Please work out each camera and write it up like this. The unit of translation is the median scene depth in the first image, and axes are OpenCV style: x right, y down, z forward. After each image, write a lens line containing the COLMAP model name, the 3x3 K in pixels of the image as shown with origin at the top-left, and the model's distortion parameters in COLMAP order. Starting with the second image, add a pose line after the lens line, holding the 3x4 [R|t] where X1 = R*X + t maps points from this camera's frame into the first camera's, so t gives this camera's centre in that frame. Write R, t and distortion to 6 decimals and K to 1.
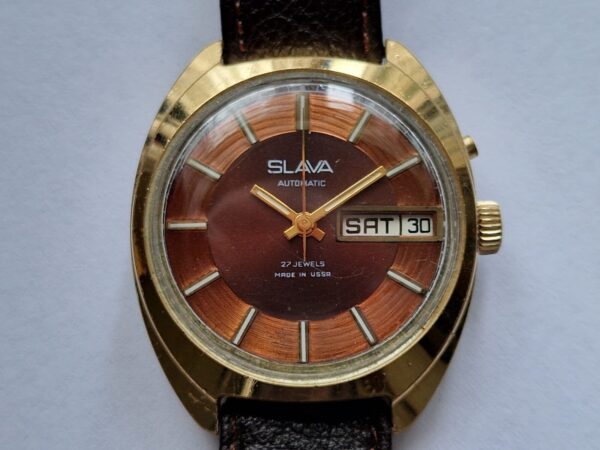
lens RADIAL K [[1224.0, 0, 300.0], [0, 1224.0, 225.0], [0, 0, 1]] dist [0.261158, -0.195152]
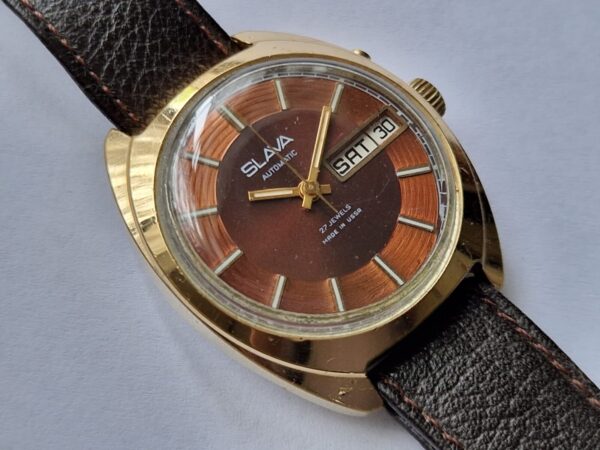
lens RADIAL K [[1224.0, 0, 300.0], [0, 1224.0, 225.0], [0, 0, 1]] dist [0.261158, -0.195152]
pose [[0.704887, -0.610993, 0.360308, -0.389241], [0.672122, 0.737669, -0.064000, 0.081072], [-0.226684, 0.287284, 0.930635, 0.049506]]
